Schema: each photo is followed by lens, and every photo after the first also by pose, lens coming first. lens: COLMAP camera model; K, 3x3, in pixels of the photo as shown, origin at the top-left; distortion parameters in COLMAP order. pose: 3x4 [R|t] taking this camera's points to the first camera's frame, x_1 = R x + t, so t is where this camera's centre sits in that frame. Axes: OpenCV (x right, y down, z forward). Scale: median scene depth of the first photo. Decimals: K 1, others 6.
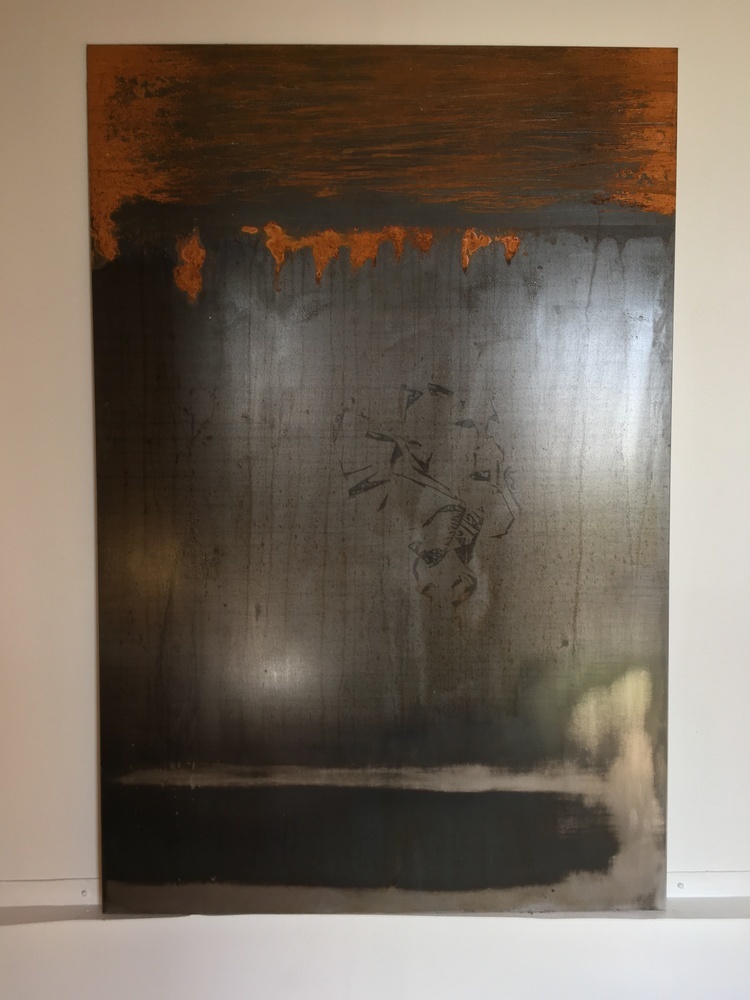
lens RADIAL K [[854.9, 0, 371.2], [0, 854.9, 506.1], [0, 0, 1]] dist [0.062277, -0.052420]
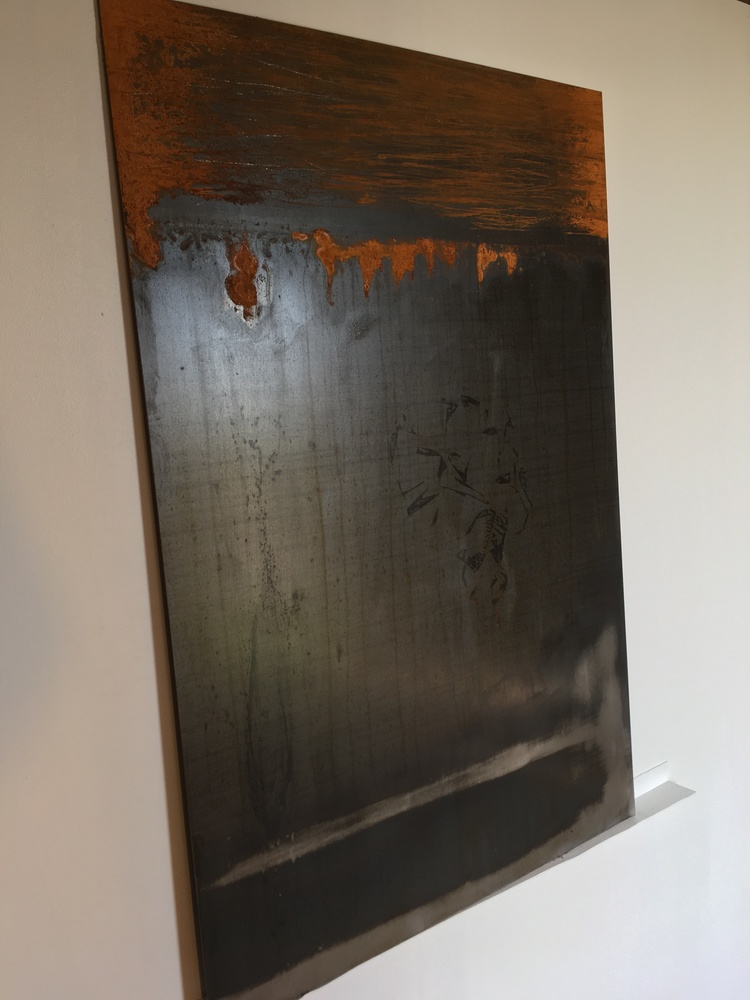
lens RADIAL K [[854.9, 0, 379.1], [0, 854.9, 492.8], [0, 0, 1]] dist [0.062277, -0.052420]
pose [[0.816619, -0.124989, 0.563482, -0.602064], [0.098041, 0.992122, 0.077984, -0.117086], [-0.568790, -0.008439, 0.822439, 0.214882]]
